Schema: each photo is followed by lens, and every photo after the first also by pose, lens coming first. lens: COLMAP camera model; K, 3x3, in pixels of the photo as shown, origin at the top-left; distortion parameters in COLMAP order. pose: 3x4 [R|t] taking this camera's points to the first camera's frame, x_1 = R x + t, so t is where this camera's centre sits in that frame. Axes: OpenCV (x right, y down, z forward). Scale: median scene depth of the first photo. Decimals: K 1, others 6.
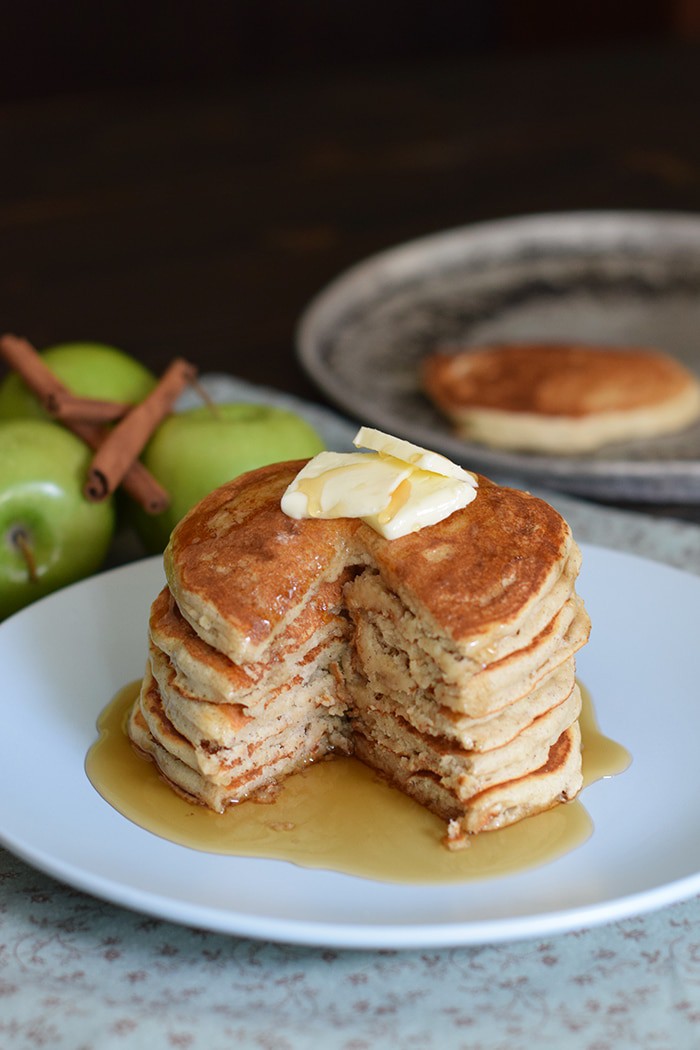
lens RADIAL K [[2021.2, 0, 350.0], [0, 2021.2, 525.0], [0, 0, 1]] dist [-0.306614, 1.684547]
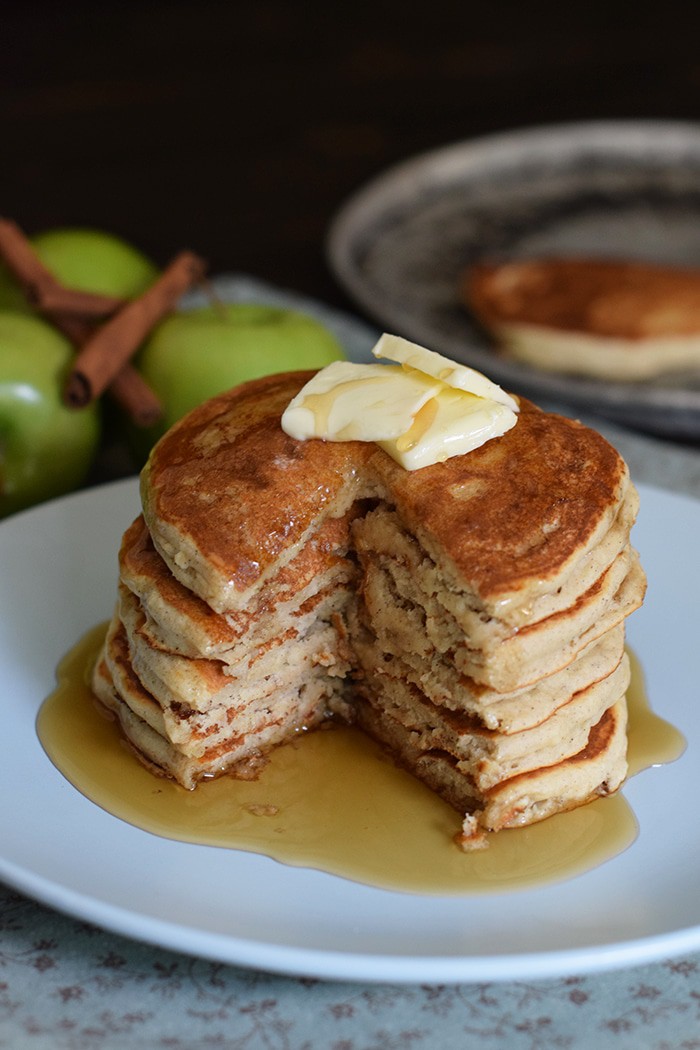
lens RADIAL K [[2021.2, 0, 350.0], [0, 2021.2, 525.0], [0, 0, 1]] dist [-0.306614, 1.684547]
pose [[0.998753, 0.046560, -0.018004, 0.011284], [-0.045805, 0.998137, 0.040293, -0.002554], [0.019846, -0.039418, 0.999026, 0.172937]]
